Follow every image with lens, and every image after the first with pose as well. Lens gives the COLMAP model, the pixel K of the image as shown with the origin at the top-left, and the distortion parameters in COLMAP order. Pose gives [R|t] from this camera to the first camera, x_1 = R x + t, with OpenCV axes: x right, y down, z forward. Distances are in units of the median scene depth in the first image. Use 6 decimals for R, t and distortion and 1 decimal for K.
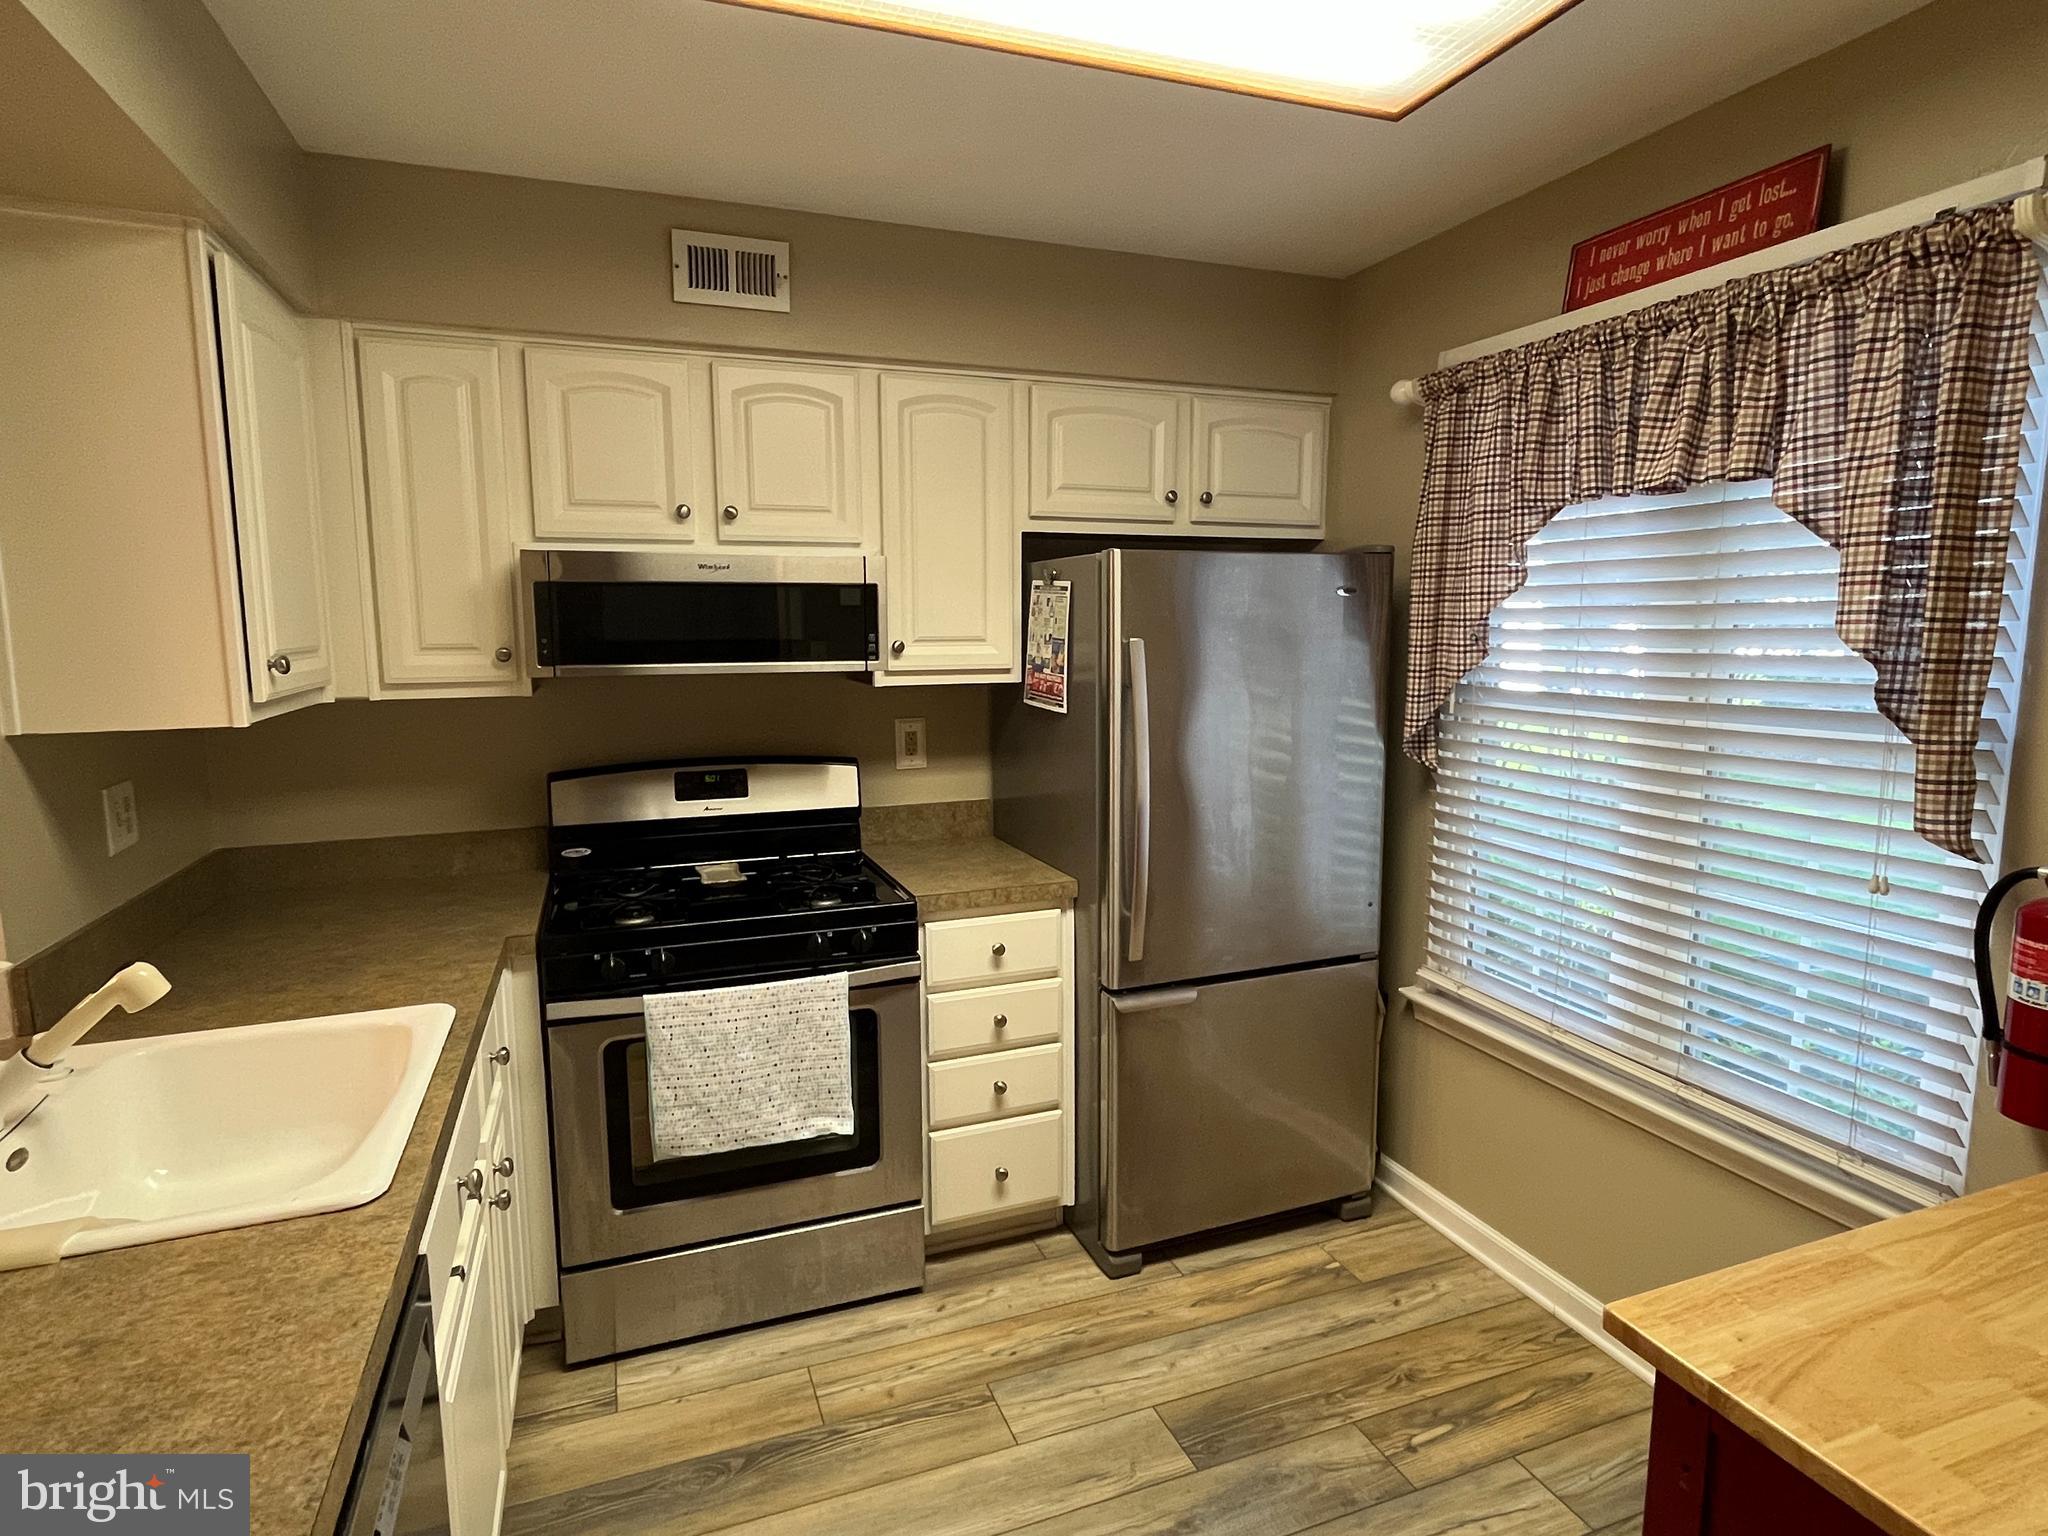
lens RADIAL K [[1101.0, 0, 1019.5], [0, 1101.0, 758.6], [0, 0, 1]] dist [-0.001321, 0.000306]
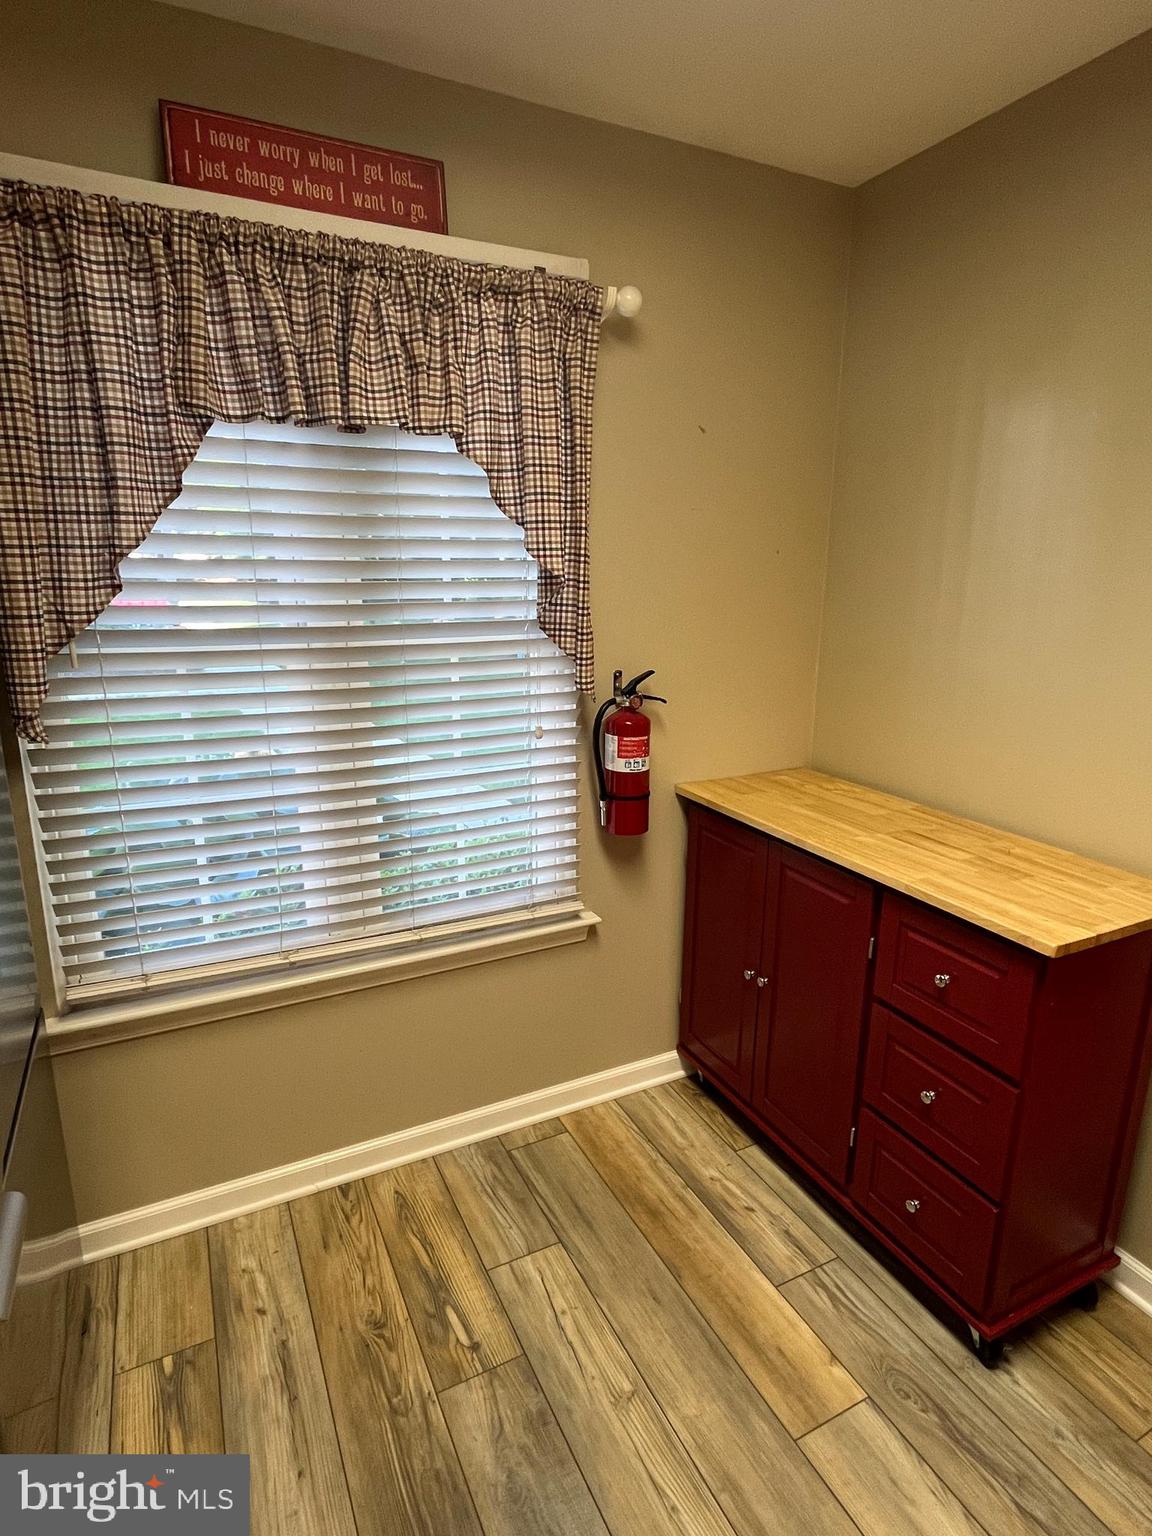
lens RADIAL K [[825.7, 0, 574.6], [0, 825.7, 768.2], [0, 0, 1]] dist [-0.001321, 0.000306]
pose [[-0.102470, -0.231433, 0.967439, -0.263557], [0.116370, 0.963092, 0.242719, -0.083822], [-0.987906, 0.137452, -0.071756, 0.787446]]
